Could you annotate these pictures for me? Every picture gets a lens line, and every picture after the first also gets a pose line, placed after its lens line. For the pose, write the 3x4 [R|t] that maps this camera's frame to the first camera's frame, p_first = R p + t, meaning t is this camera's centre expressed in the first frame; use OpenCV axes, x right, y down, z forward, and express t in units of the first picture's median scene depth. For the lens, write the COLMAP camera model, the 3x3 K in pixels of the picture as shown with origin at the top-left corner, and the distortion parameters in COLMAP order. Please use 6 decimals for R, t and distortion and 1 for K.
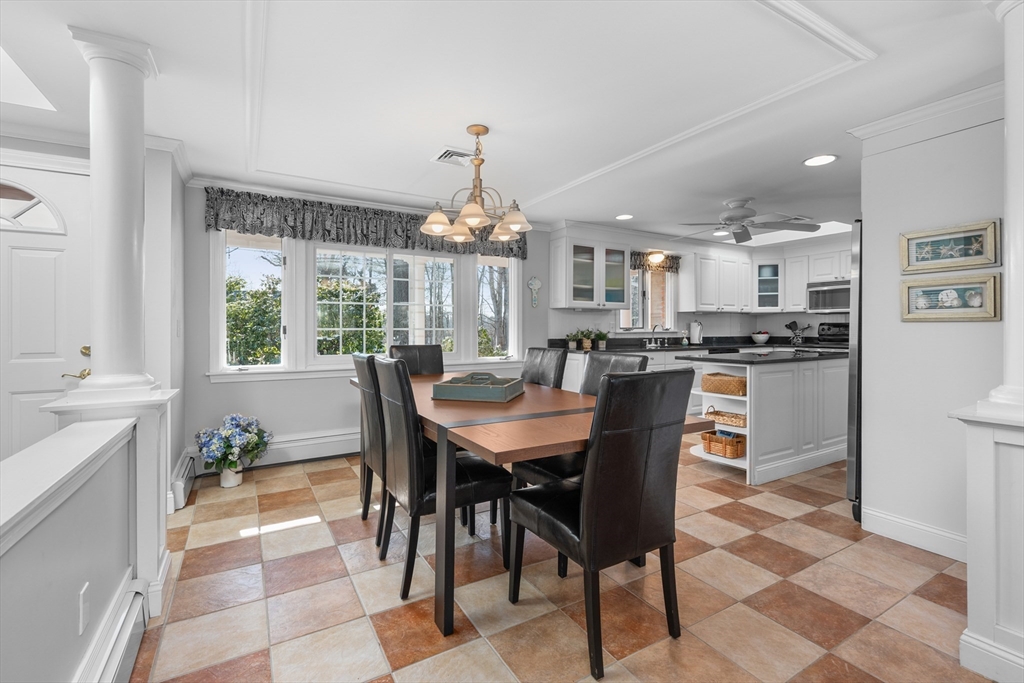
lens RADIAL K [[457.2, 0, 513.8], [0, 457.2, 327.3], [0, 0, 1]] dist [0.001291, 0.001047]
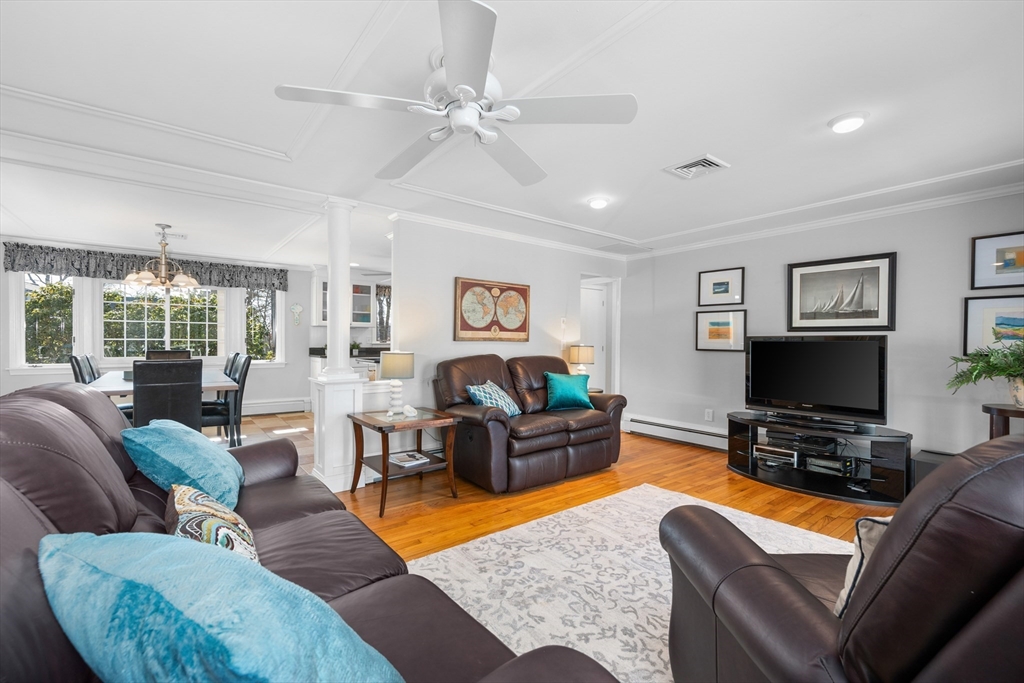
lens RADIAL K [[433.2, 0, 512.2], [0, 433.2, 346.0], [0, 0, 1]] dist [-0.003135, 0.000687]
pose [[0.990163, 0.006276, 0.139775, 0.535095], [-0.008294, 0.999870, 0.013861, -0.002814], [-0.139670, -0.014884, 0.990086, -0.433336]]
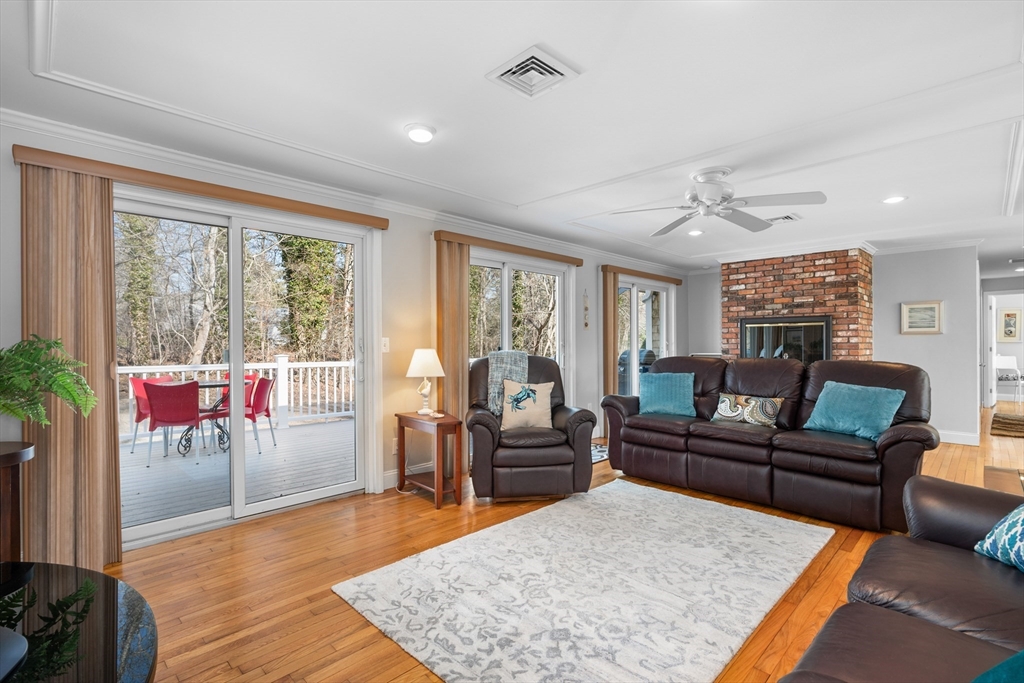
lens RADIAL K [[482.6, 0, 510.0], [0, 482.6, 345.6], [0, 0, 1]] dist [-0.002495, -0.000411]
pose [[-0.967049, 0.006847, -0.254498, 0.965041], [0.006695, 0.999977, 0.001463, 0.003284], [0.254502, -0.000289, -0.967072, 0.467700]]
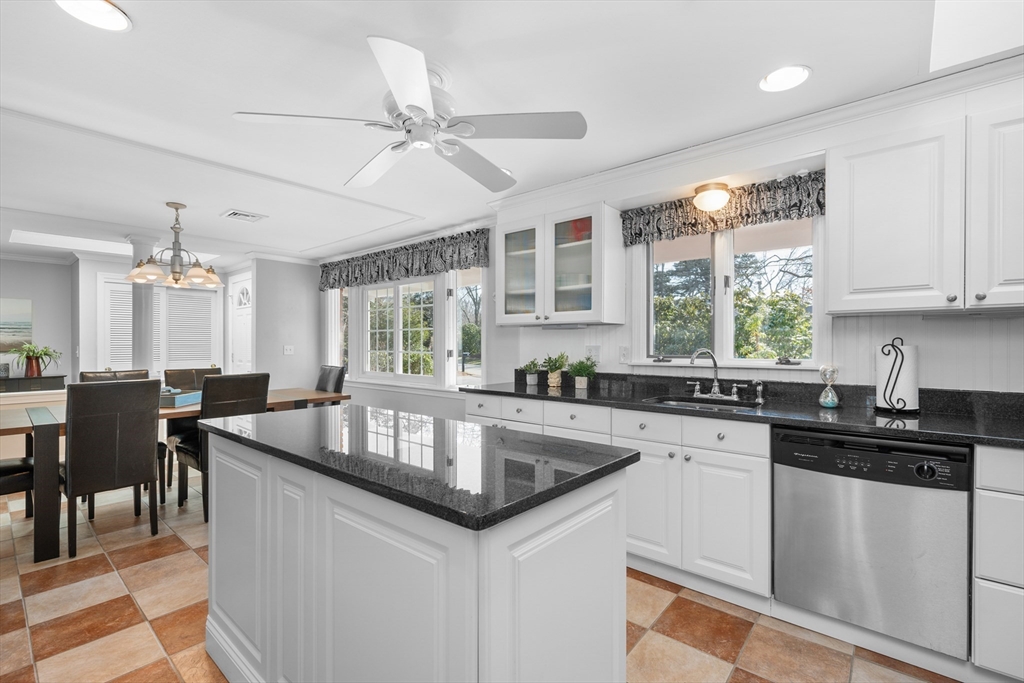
lens RADIAL K [[457.2, 0, 515.5], [0, 457.2, 343.3], [0, 0, 1]] dist [0.001291, 0.001047]
pose [[0.327988, -0.002396, -0.944679, 0.799501], [-0.001744, 0.999994, -0.003142, -0.012577], [0.944680, 0.002678, 0.327981, 0.796691]]
